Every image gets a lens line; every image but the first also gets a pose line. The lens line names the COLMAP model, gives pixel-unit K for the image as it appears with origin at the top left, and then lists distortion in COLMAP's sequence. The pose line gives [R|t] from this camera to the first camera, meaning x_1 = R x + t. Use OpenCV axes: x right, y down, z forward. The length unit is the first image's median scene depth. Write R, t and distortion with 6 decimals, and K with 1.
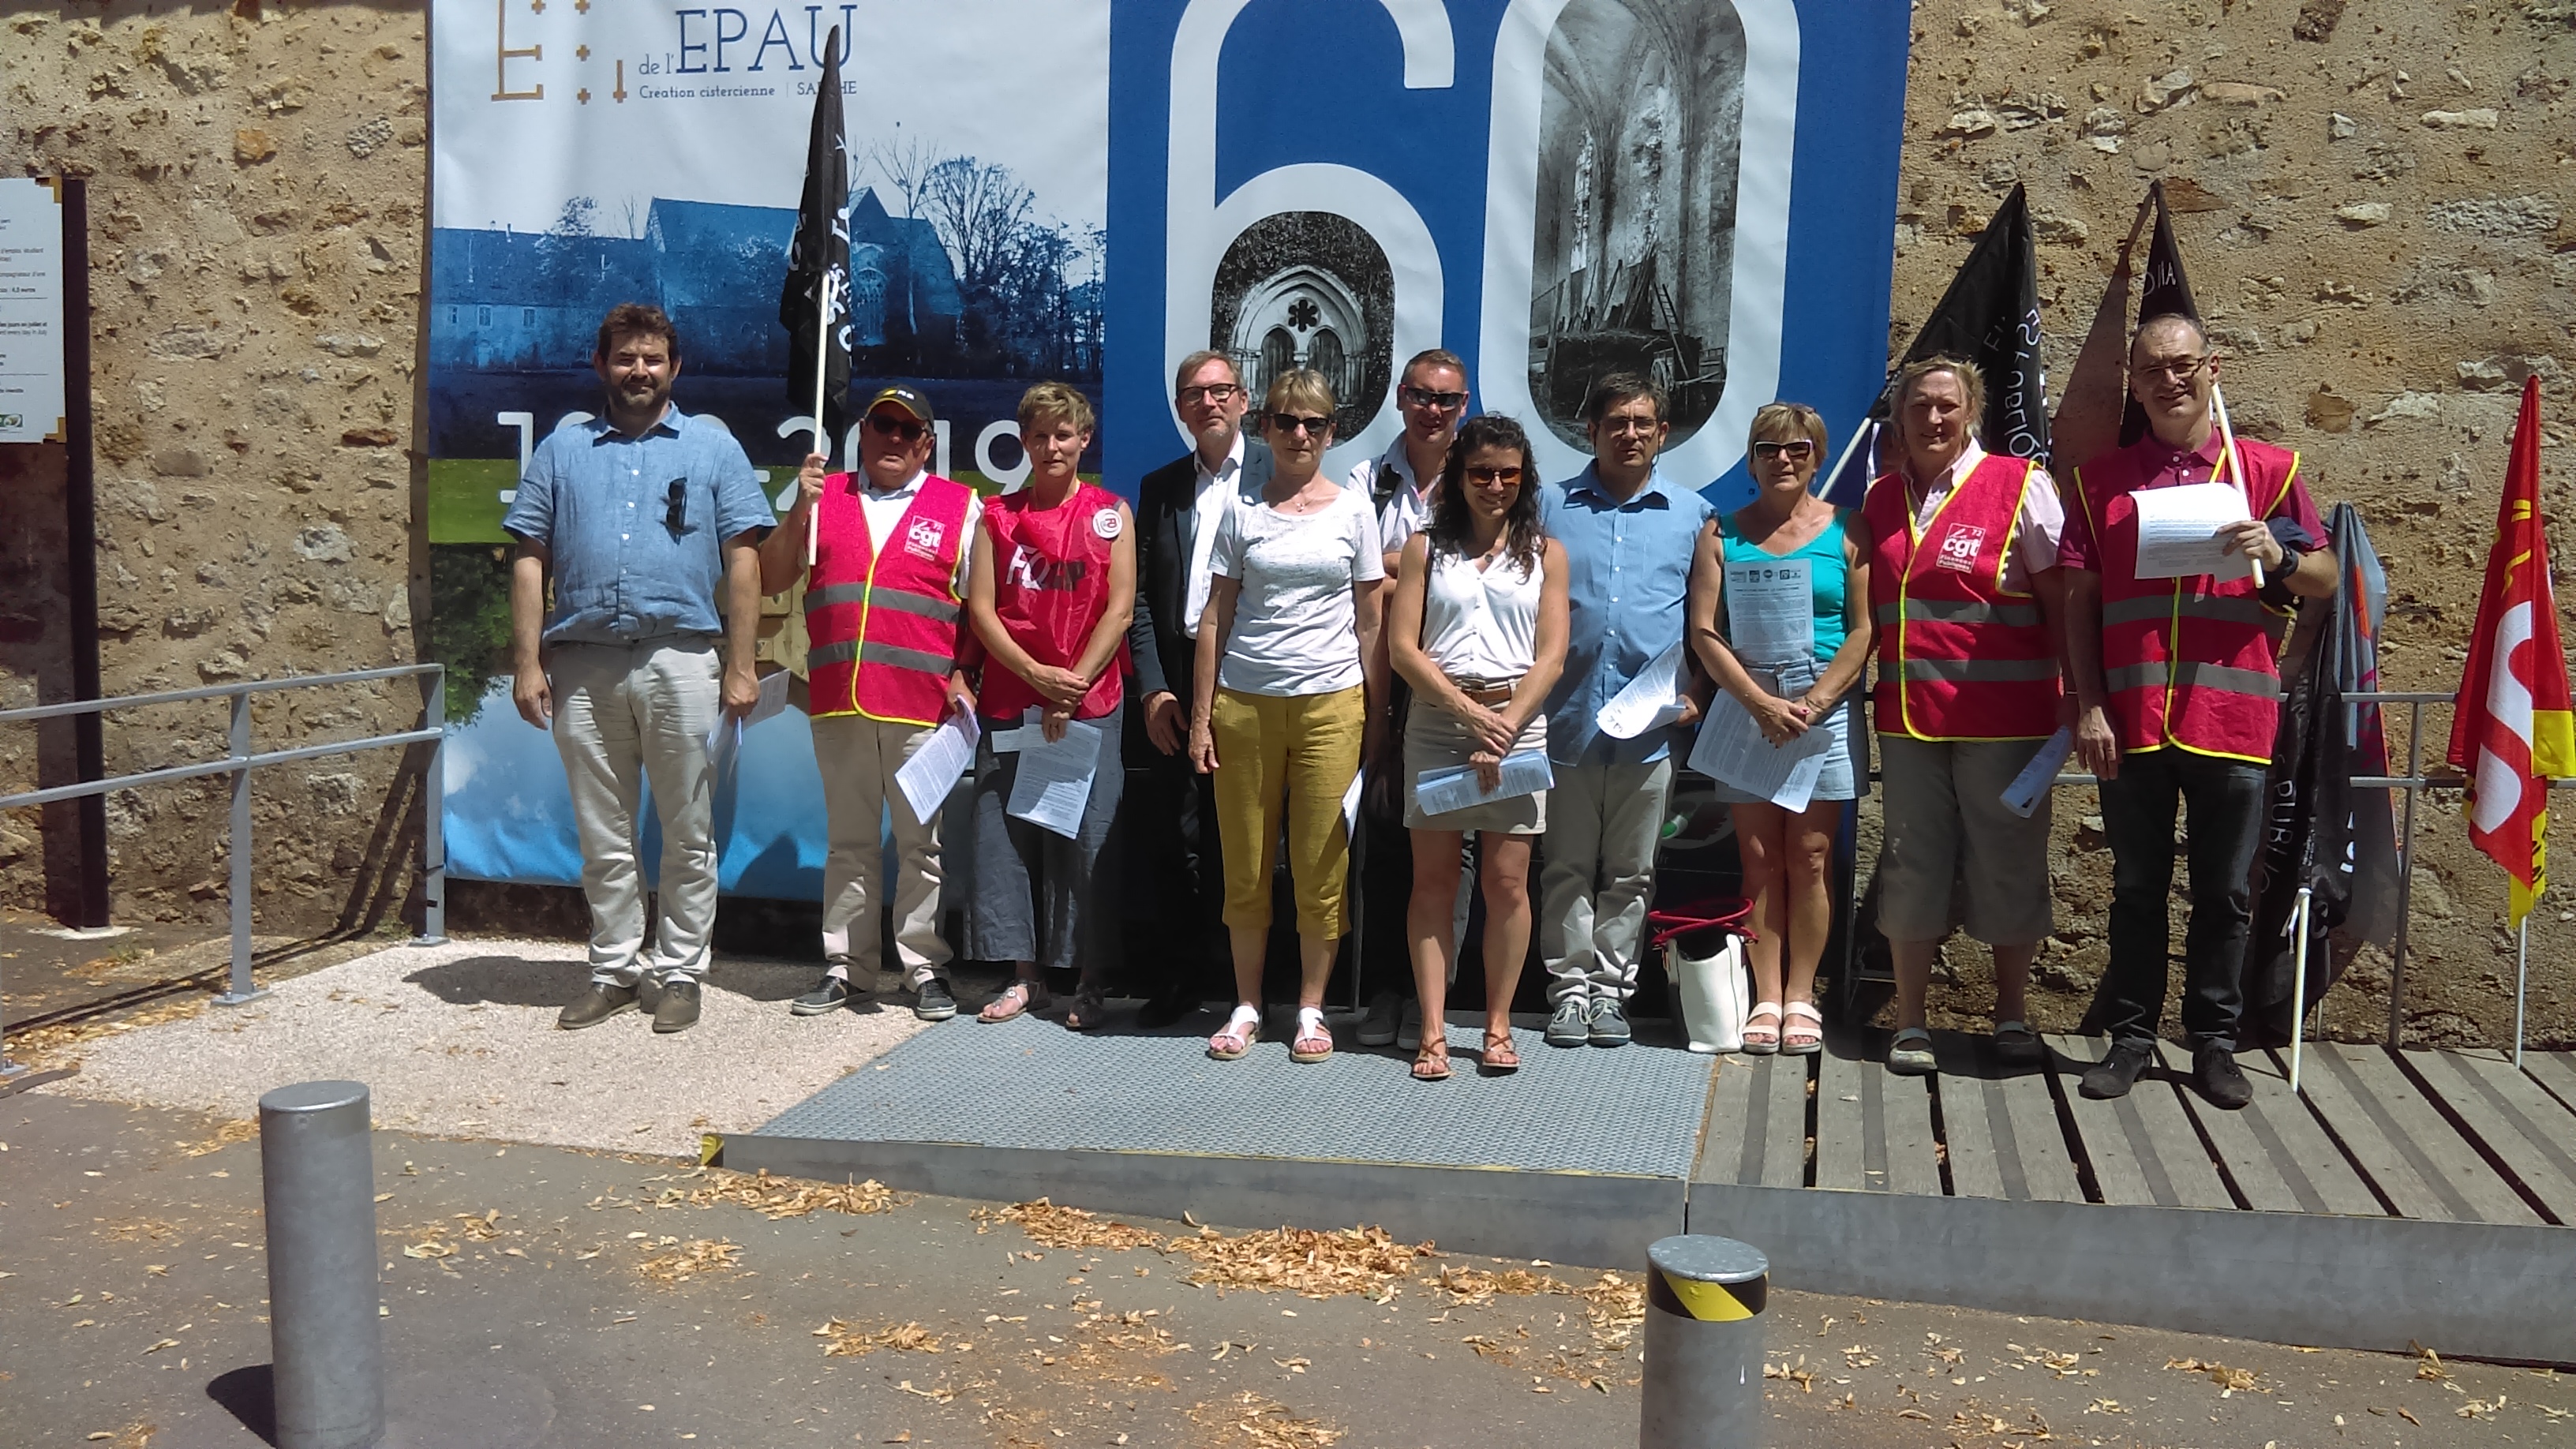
lens RADIAL K [[2185.9, 0, 1289.2], [0, 2185.9, 716.2], [0, 0, 1]] dist [0.016809, 0.004995]
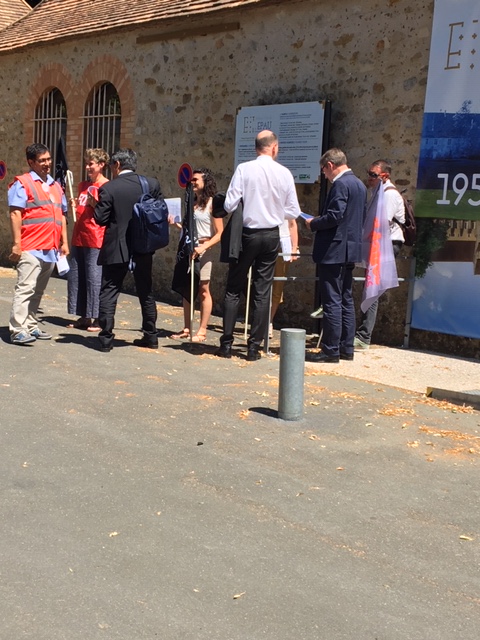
lens RADIAL K [[1061.4, 0, 240.0], [0, 1061.4, 320.1], [0, 0, 1]] dist [-0.007399, 0.000000]
pose [[0.797092, 0.079544, -0.598596, 0.306541], [-0.078743, 0.996514, 0.027566, 0.042024], [0.598701, 0.025162, 0.800577, -0.315500]]
